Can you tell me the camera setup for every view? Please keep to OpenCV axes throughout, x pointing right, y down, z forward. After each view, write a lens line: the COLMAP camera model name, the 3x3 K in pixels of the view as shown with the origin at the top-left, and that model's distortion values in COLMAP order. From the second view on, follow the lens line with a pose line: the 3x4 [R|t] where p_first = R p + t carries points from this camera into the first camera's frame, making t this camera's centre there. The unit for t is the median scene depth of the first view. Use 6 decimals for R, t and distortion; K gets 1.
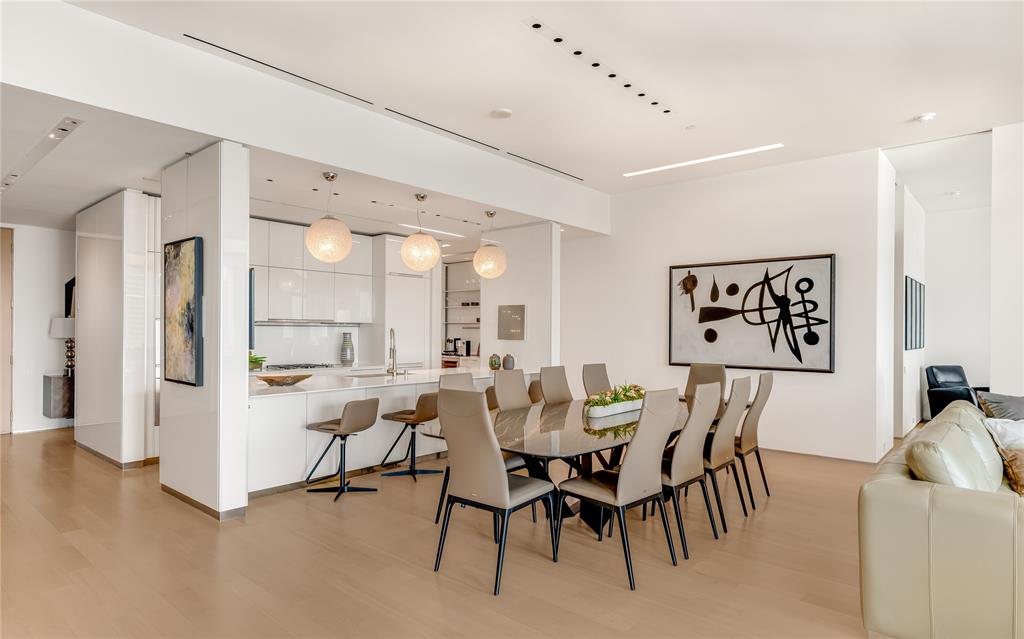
lens RADIAL K [[566.9, 0, 511.6], [0, 566.9, 324.0], [0, 0, 1]] dist [0.003446, 0.000003]
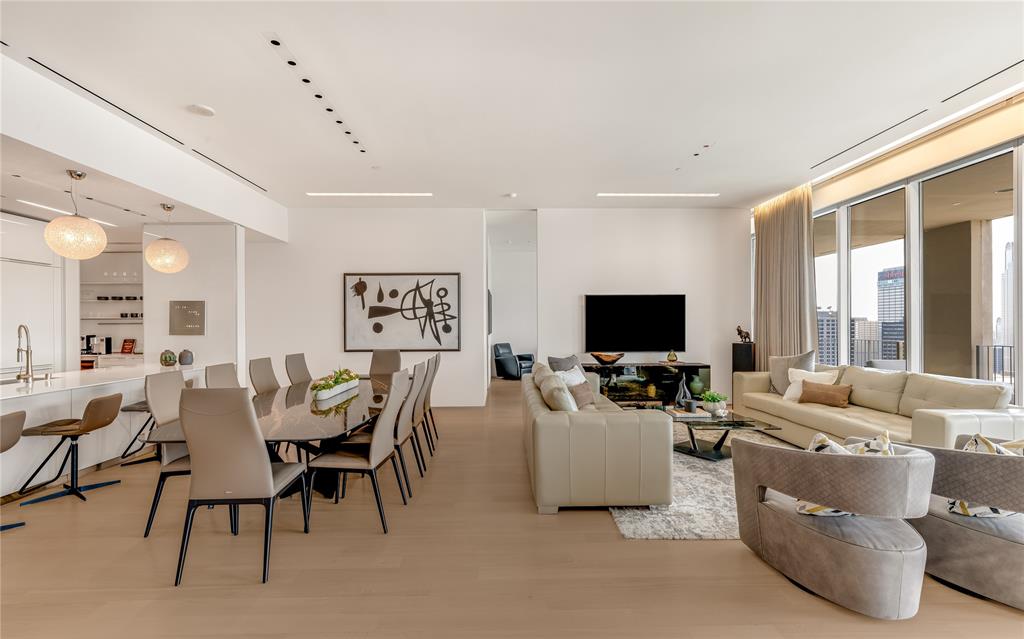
lens RADIAL K [[428.0, 0, 512.0], [0, 428.0, 319.5], [0, 0, 1]] dist [-0.001940, -0.000298]
pose [[0.740403, -0.002576, 0.672158, -0.095779], [0.001859, 0.999997, 0.001785, -0.000359], [-0.672161, -0.000072, 0.740405, 0.055430]]
